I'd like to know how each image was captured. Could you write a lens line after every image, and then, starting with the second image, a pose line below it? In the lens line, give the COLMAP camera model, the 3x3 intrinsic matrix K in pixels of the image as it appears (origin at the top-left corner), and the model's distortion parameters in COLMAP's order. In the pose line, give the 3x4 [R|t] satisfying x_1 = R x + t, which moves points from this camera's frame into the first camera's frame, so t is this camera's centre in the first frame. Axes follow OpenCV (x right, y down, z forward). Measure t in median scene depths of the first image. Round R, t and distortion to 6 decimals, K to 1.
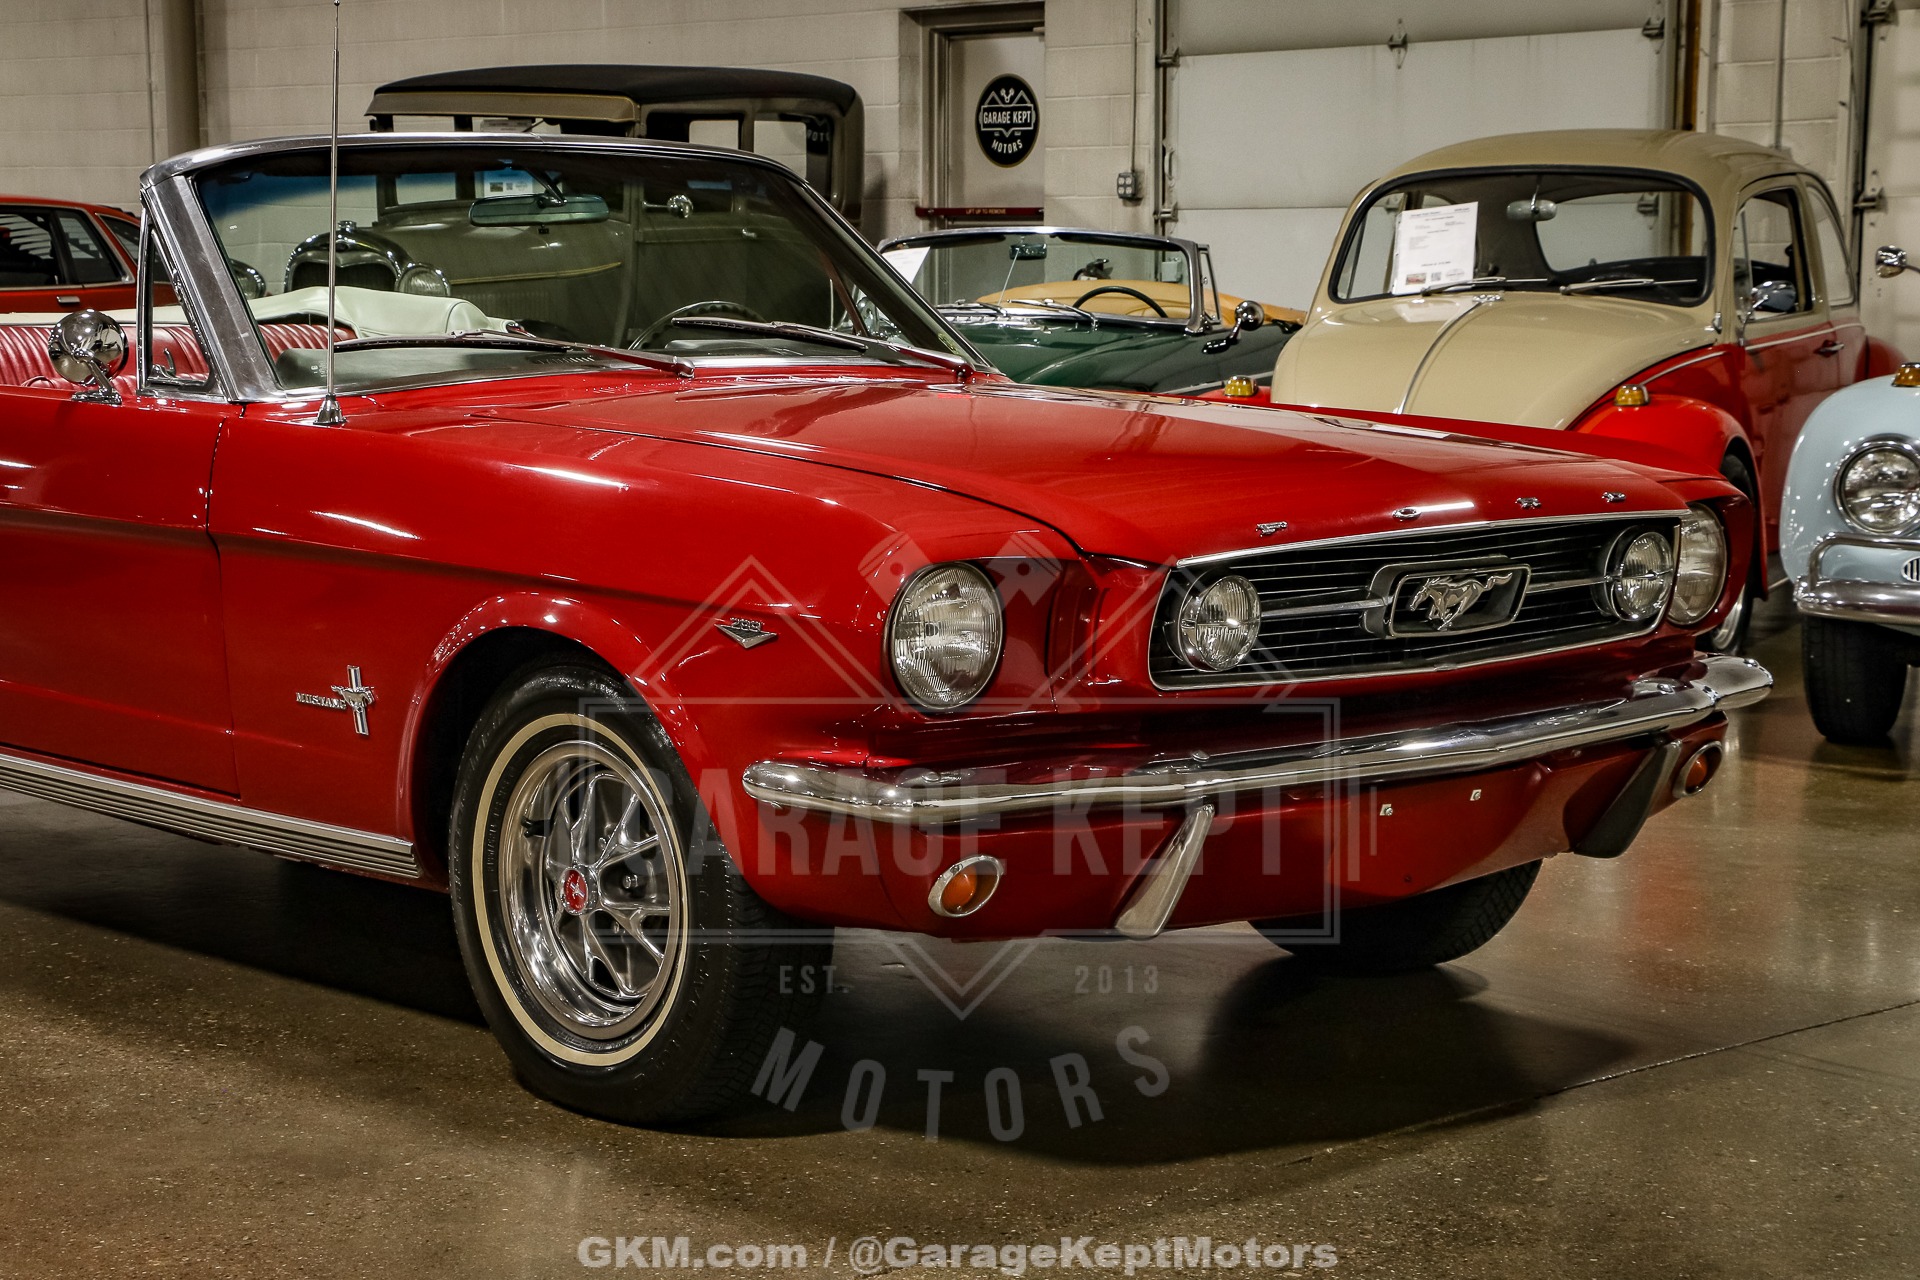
lens RADIAL K [[3500.3, 0, 953.8], [0, 3500.3, 639.0], [0, 0, 1]] dist [0.172891, 0.445338]
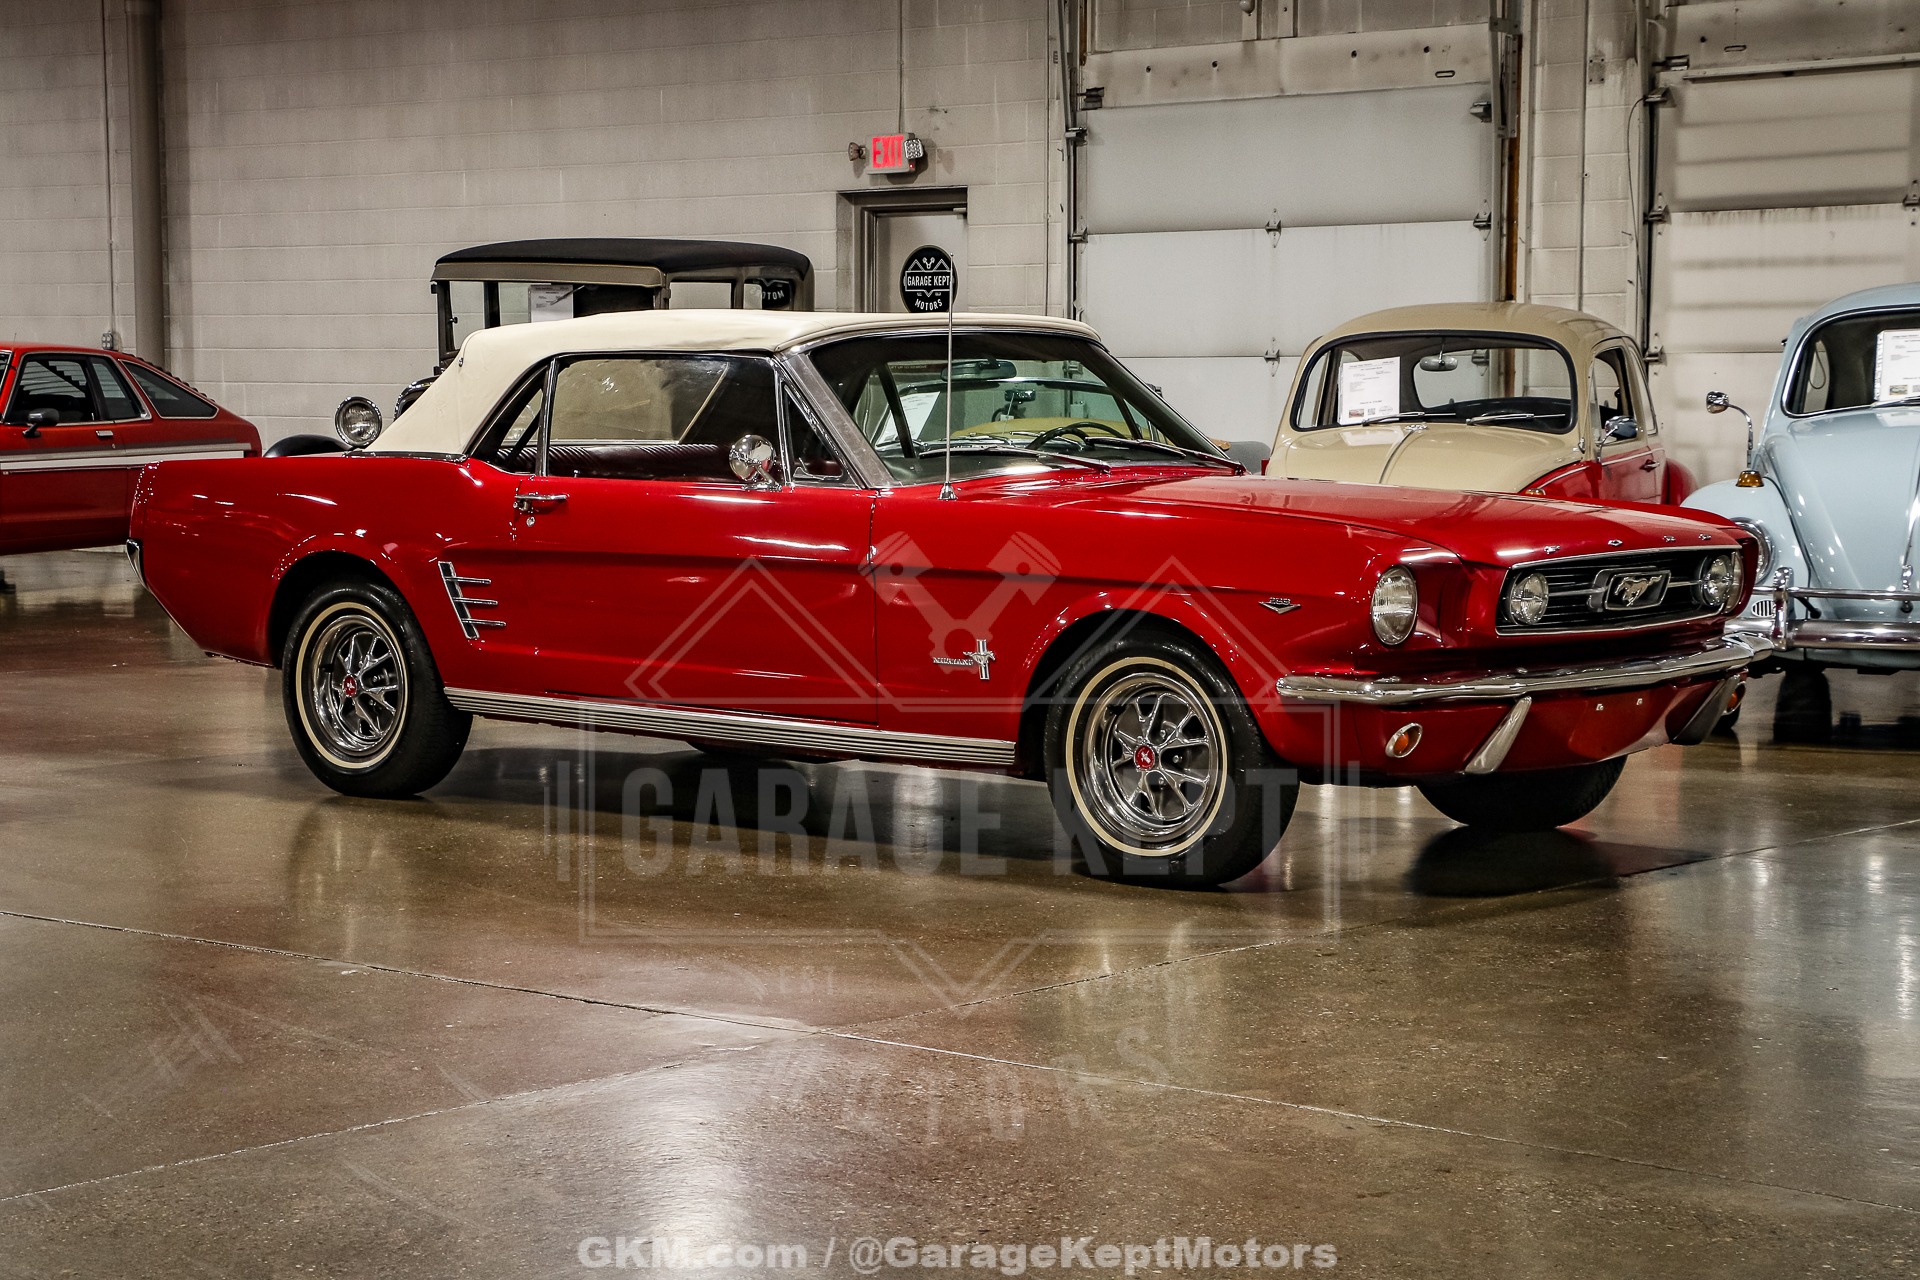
lens RADIAL K [[3514.6, 0, 950.1], [0, 3514.6, 639.9], [0, 0, 1]] dist [0.185670, 0.344015]
pose [[0.995394, -0.006432, 0.095658, -0.148599], [0.010112, 0.999225, -0.038039, 0.033200], [-0.095339, 0.038831, 0.994687, -0.316201]]
